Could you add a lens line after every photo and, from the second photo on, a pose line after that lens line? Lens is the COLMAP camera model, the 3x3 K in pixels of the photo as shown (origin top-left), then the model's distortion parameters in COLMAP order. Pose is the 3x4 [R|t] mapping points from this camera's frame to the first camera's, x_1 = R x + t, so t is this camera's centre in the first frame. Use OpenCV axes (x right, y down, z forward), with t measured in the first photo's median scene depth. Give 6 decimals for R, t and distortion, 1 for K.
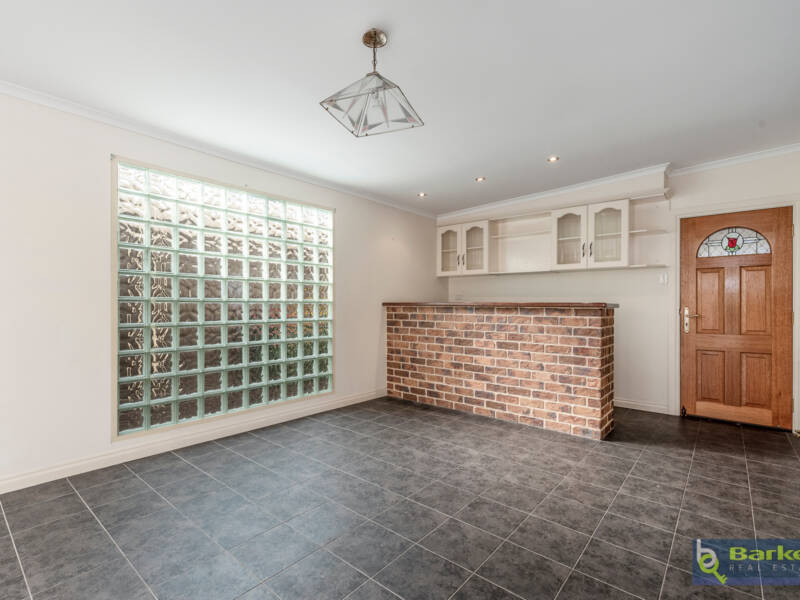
lens RADIAL K [[392.4, 0, 394.8], [0, 392.4, 306.9], [0, 0, 1]] dist [-0.002406, -0.000801]
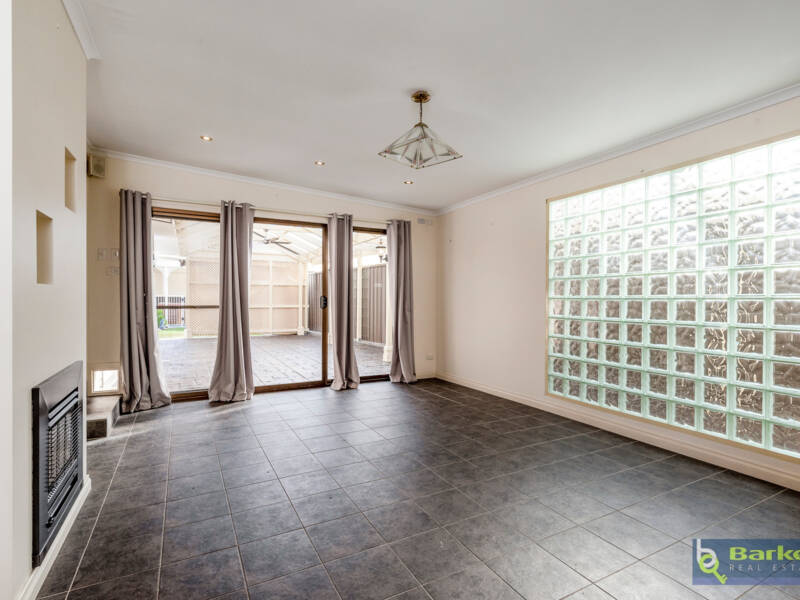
lens RADIAL K [[416.4, 0, 395.7], [0, 416.4, 301.5], [0, 0, 1]] dist [0.002967, -0.000954]
pose [[-0.382575, 0.000713, -0.923924, 0.680285], [-0.010356, 0.999934, 0.005060, -0.004900], [0.923866, 0.011503, -0.382543, 0.782102]]
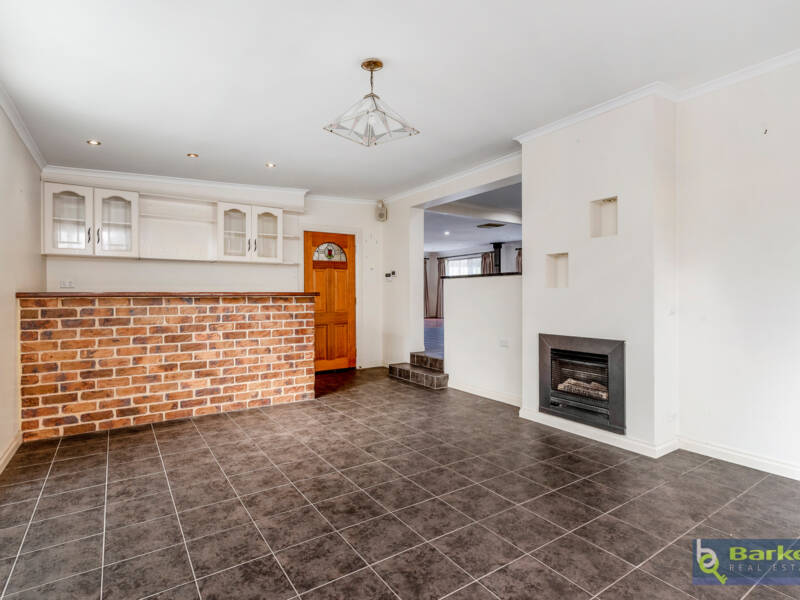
lens RADIAL K [[416.4, 0, 400.7], [0, 416.4, 292.9], [0, 0, 1]] dist [0.002967, -0.000954]
pose [[0.267428, -0.003373, 0.963572, -0.643979], [0.010552, 0.999944, 0.000572, -0.005970], [-0.963520, 0.010015, 0.267449, 0.318241]]
